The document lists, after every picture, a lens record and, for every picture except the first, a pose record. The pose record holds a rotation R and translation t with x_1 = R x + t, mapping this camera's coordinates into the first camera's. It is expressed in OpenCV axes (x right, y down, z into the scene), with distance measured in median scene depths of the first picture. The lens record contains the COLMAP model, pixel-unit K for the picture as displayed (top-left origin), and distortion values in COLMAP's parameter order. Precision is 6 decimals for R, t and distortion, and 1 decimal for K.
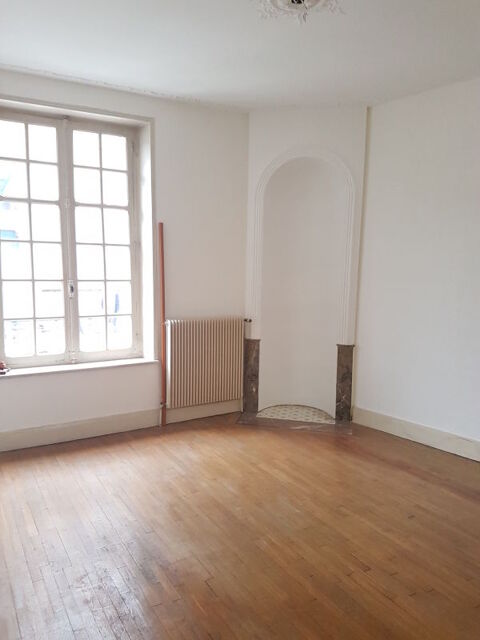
lens RADIAL K [[492.0, 0, 229.4], [0, 492.0, 335.1], [0, 0, 1]] dist [0.010877, -0.040889]
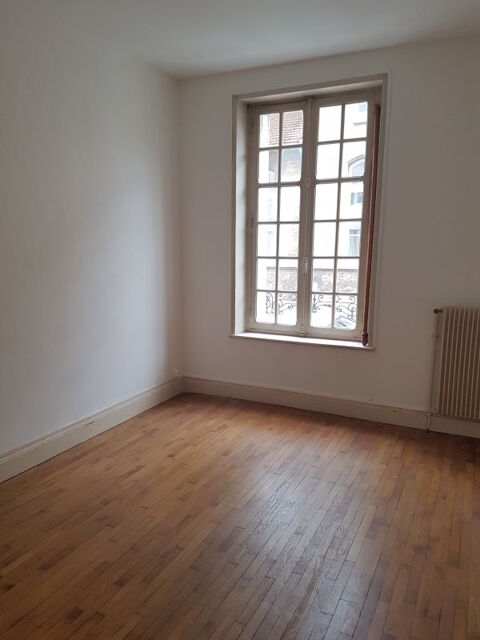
lens RADIAL K [[492.0, 0, 231.5], [0, 492.0, 337.6], [0, 0, 1]] dist [0.010877, -0.040889]
pose [[0.560233, 0.142533, -0.815980, 0.588532], [-0.103128, 0.989422, 0.102024, -0.040922], [0.821890, 0.026993, 0.569006, 0.352925]]
